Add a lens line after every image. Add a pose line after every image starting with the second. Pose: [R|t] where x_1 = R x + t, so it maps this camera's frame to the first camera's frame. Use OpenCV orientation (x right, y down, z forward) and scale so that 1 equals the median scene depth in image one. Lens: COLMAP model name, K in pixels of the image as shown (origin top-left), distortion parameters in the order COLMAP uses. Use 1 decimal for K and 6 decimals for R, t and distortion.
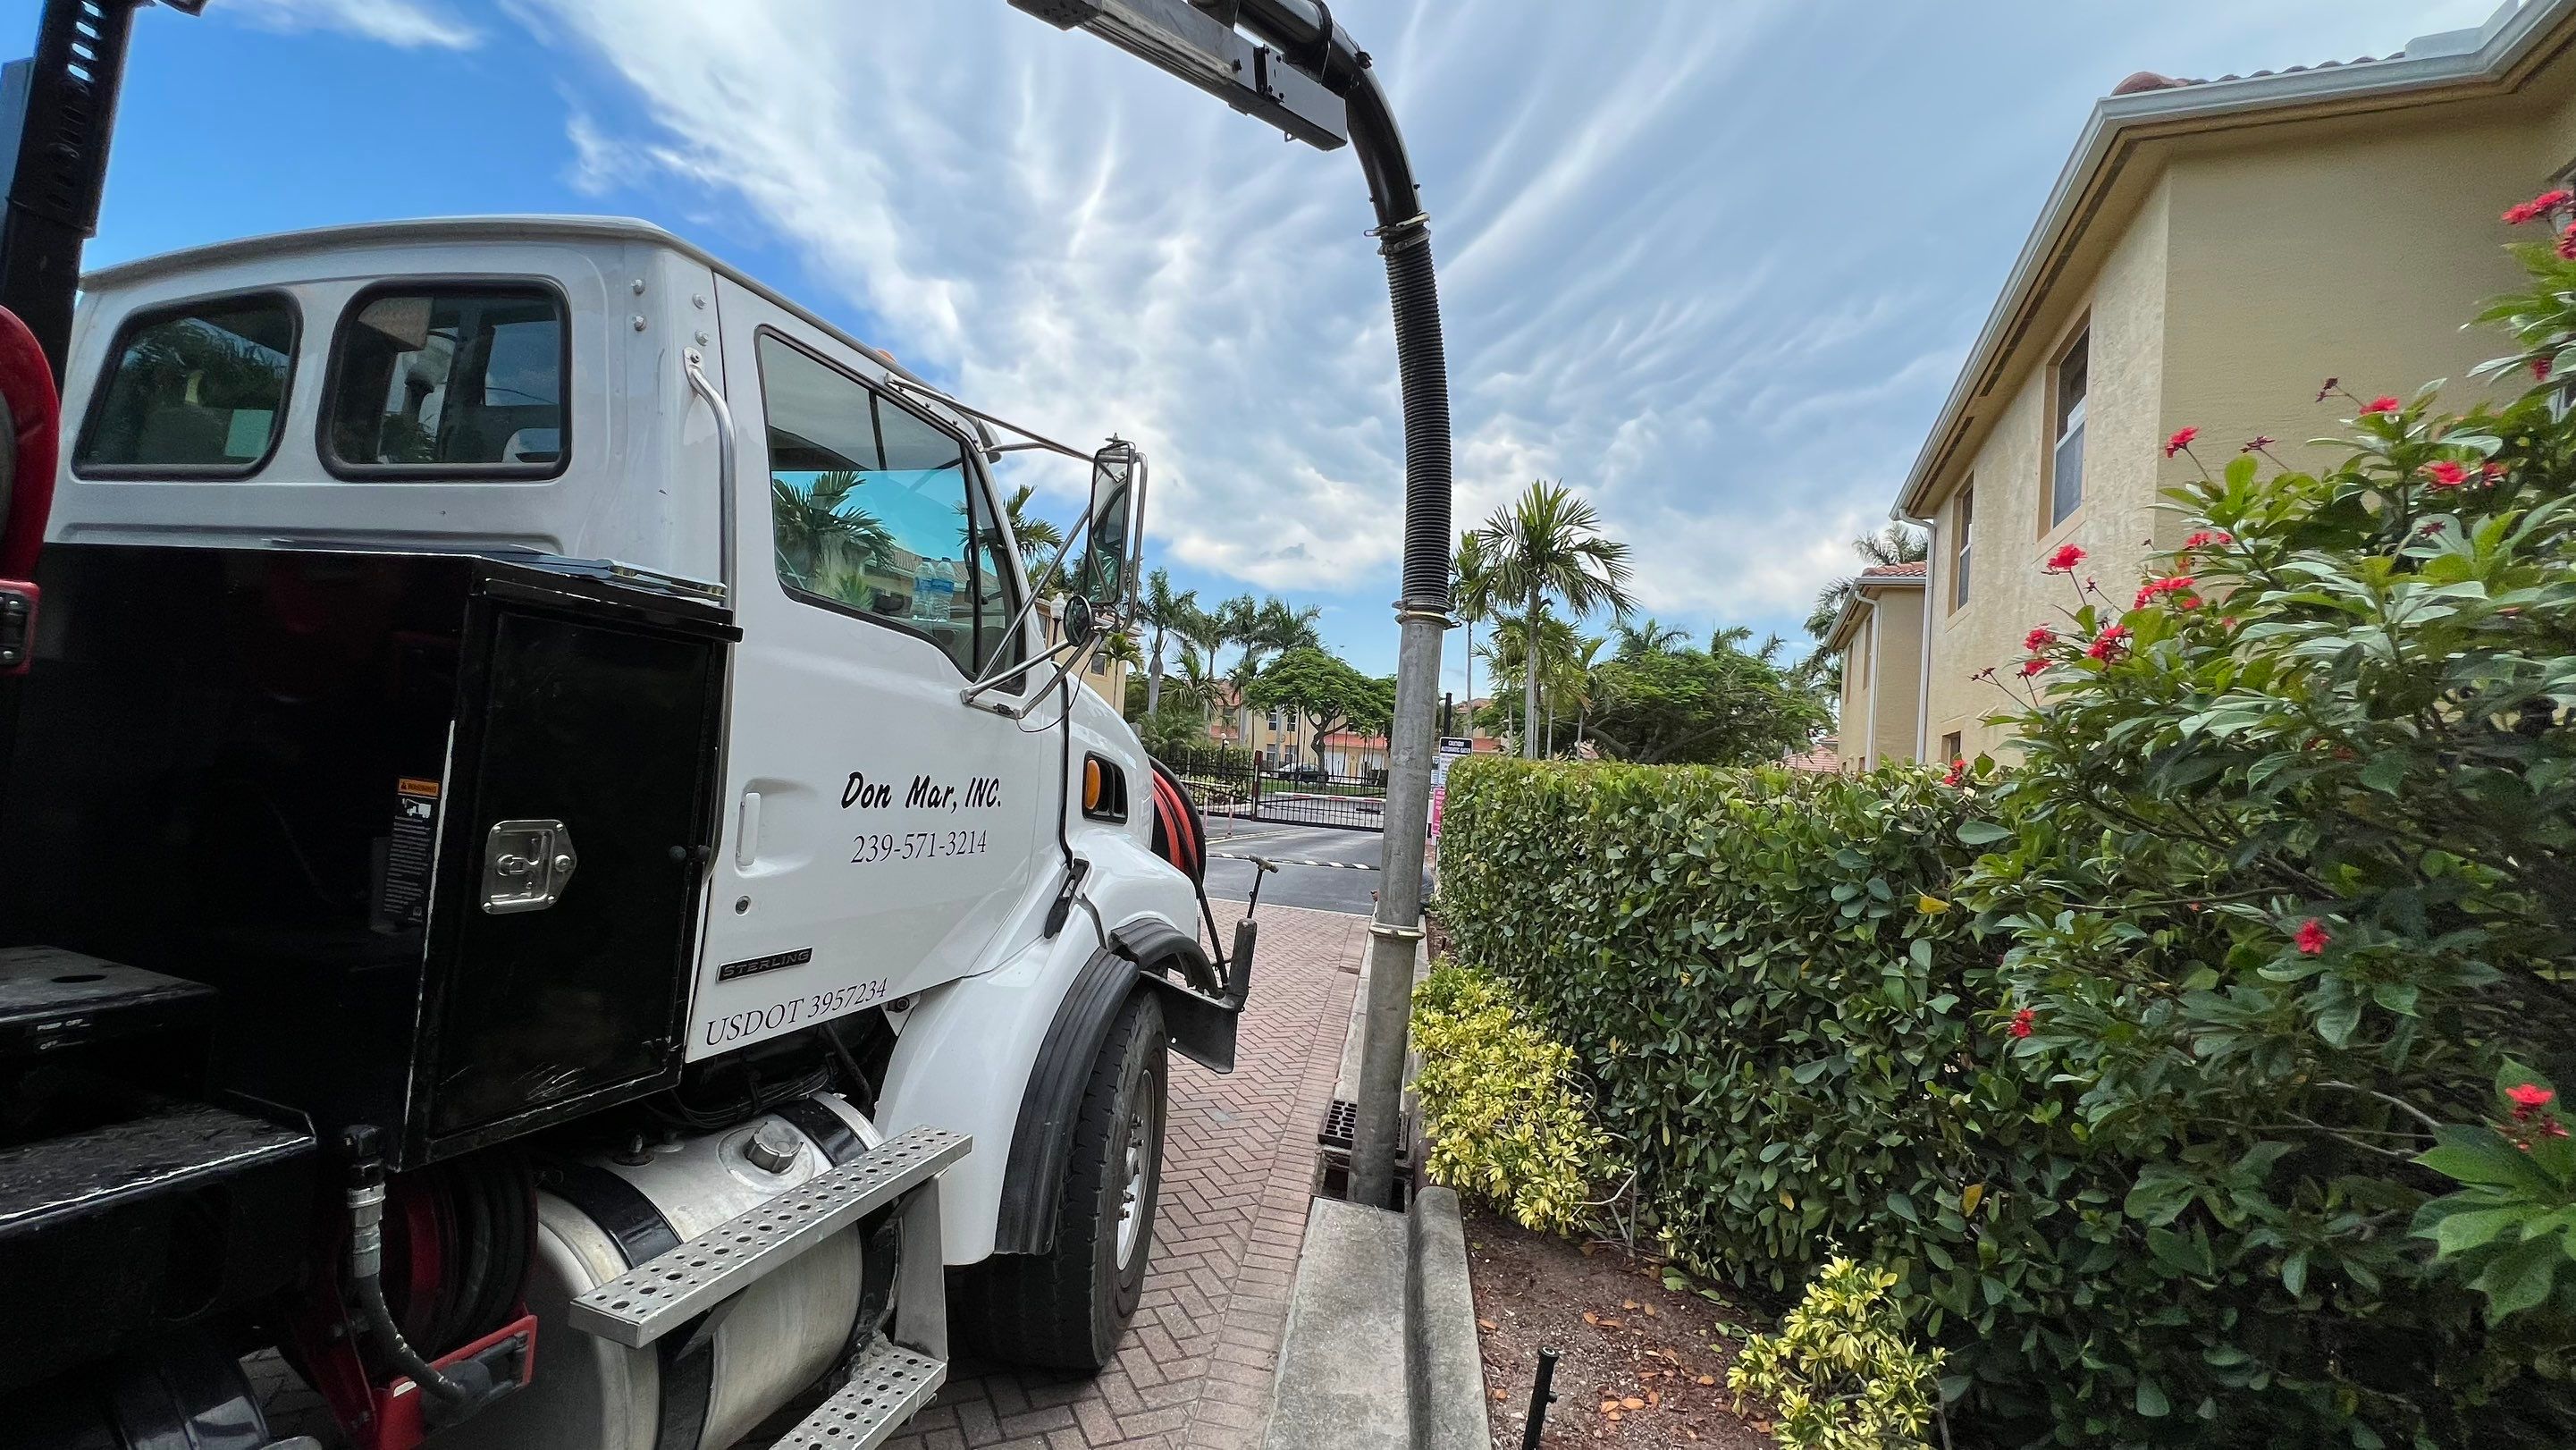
lens RADIAL K [[1017.5, 0, 1276.6], [0, 1017.5, 711.5], [0, 0, 1]] dist [-0.000686, -0.000141]
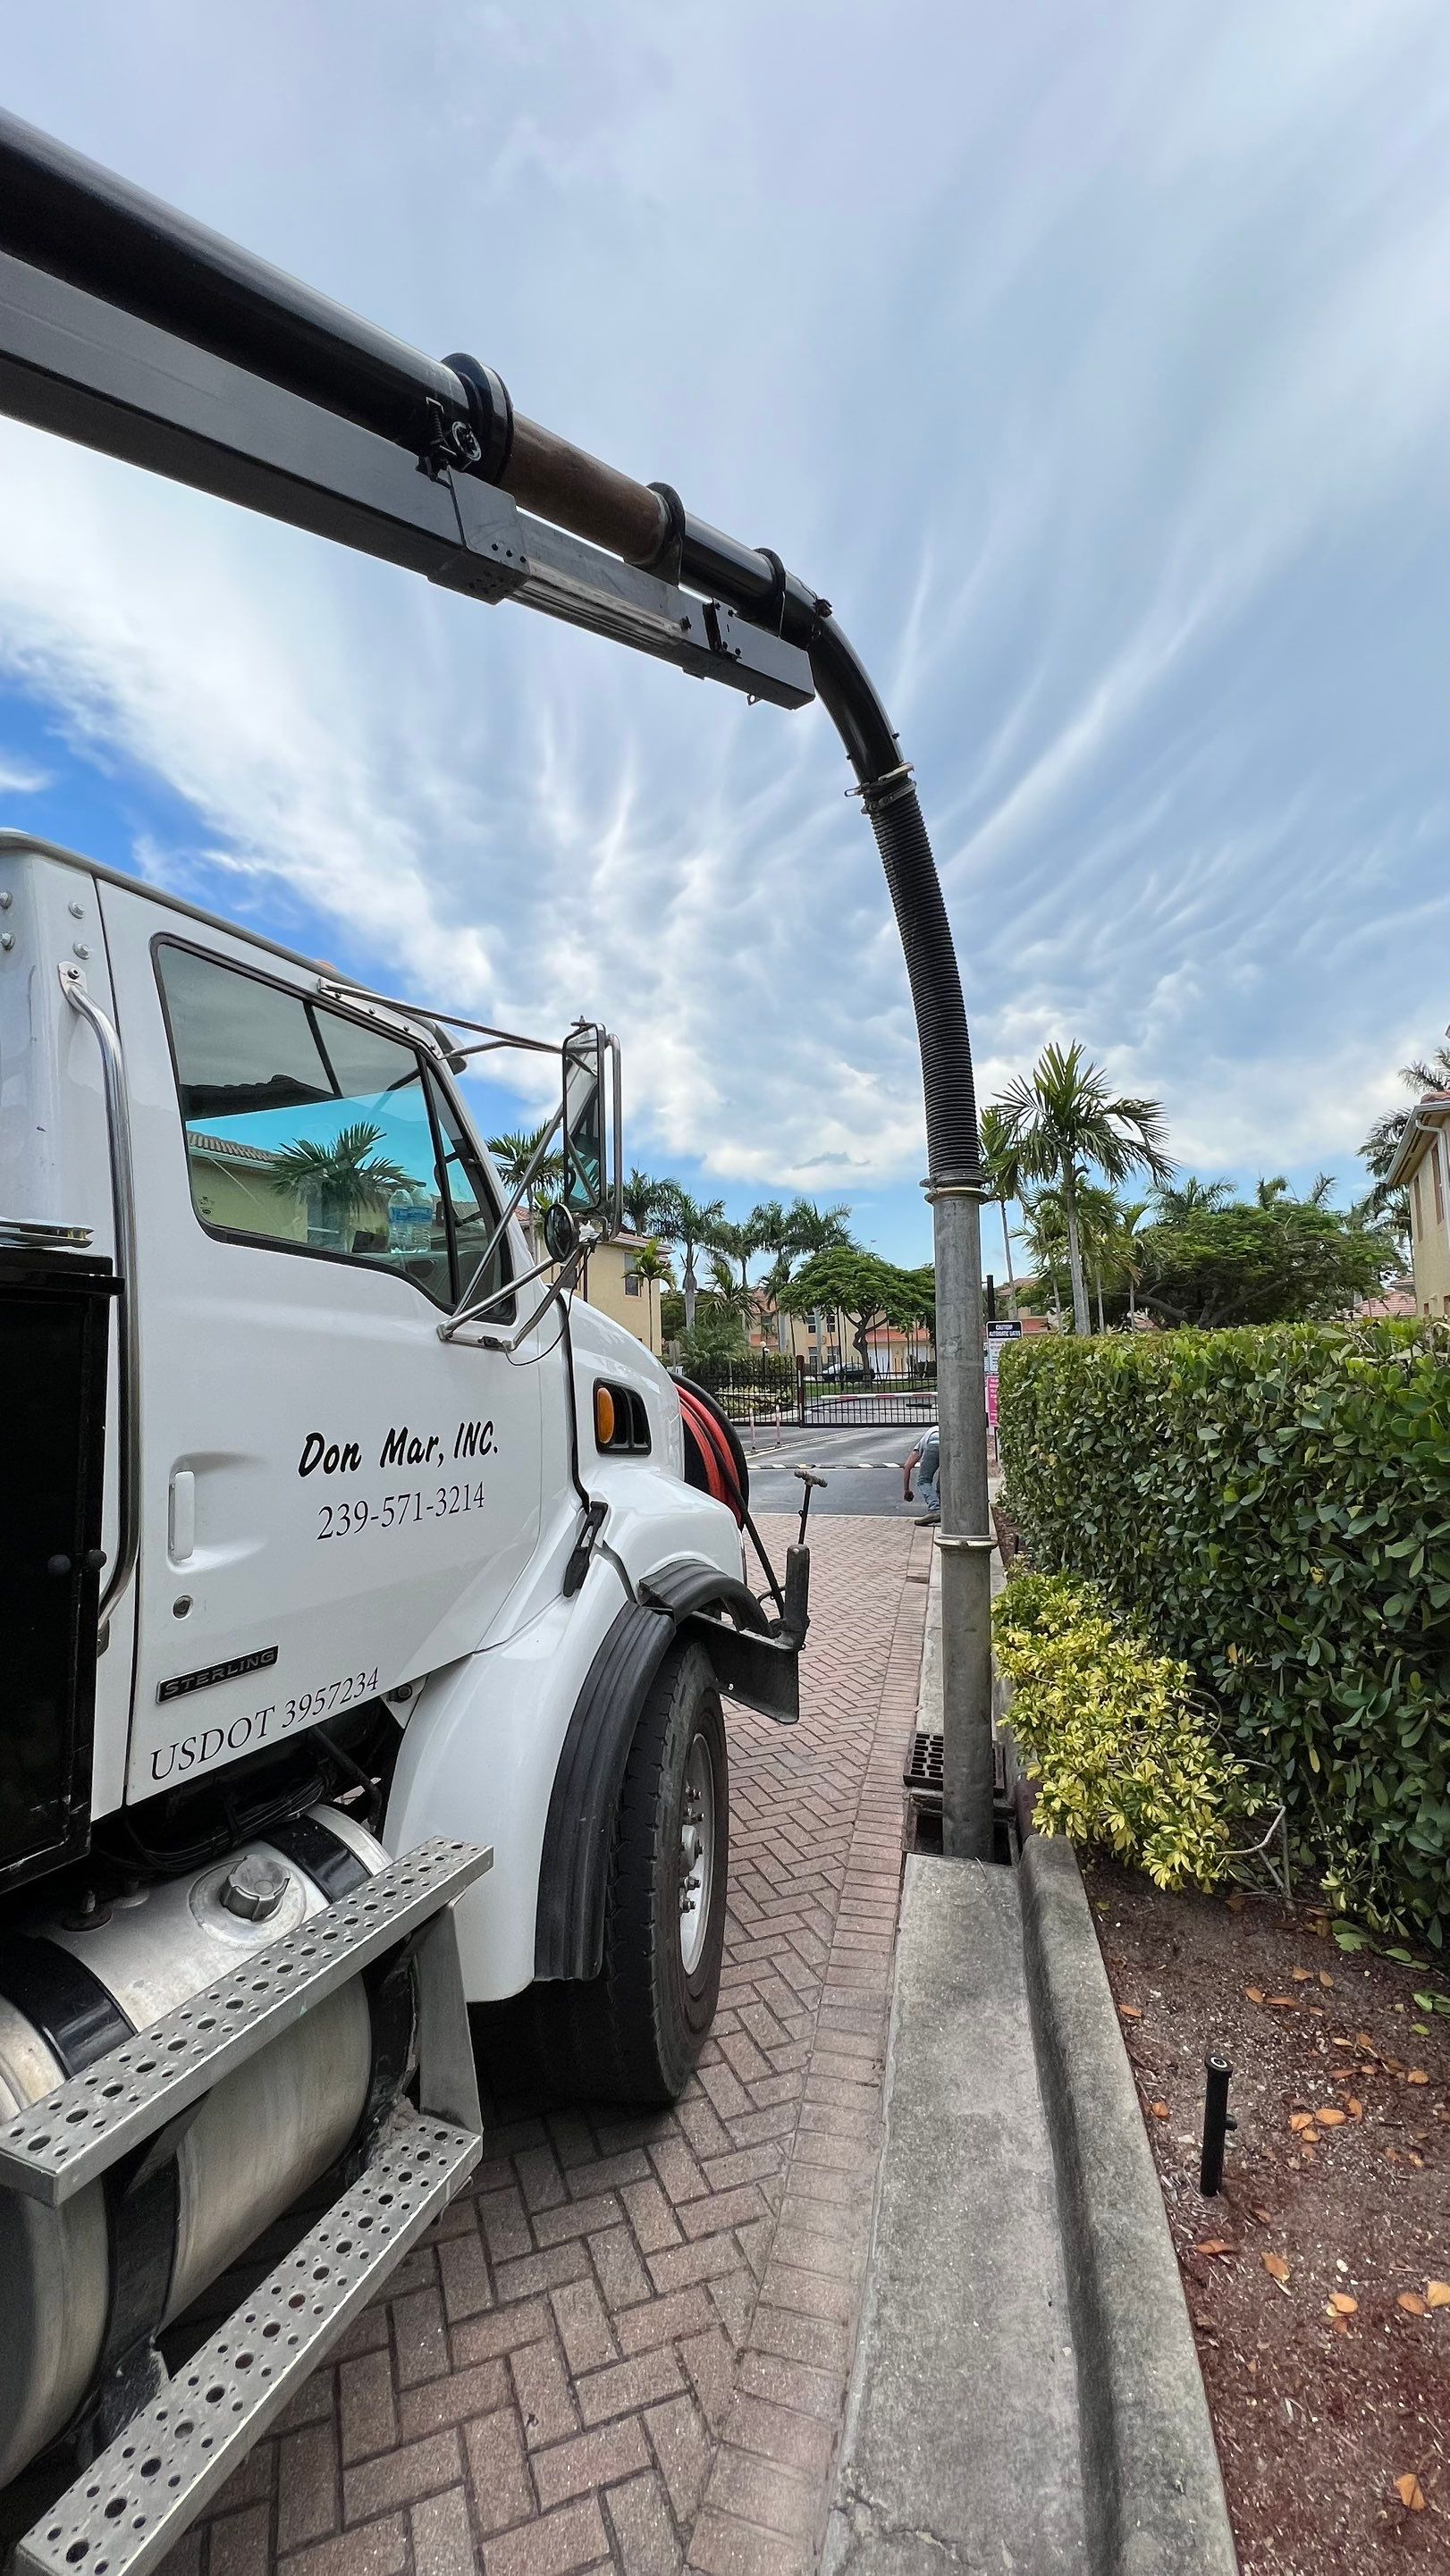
lens RADIAL K [[1017.5, 0, 728.2], [0, 1017.5, 1281.5], [0, 0, 1]] dist [-0.000686, -0.000141]
pose [[0.990832, -0.107983, -0.081187, 0.010928], [0.104965, 0.993648, -0.040577, 0.002593], [0.085053, 0.031684, 0.995873, 0.111123]]
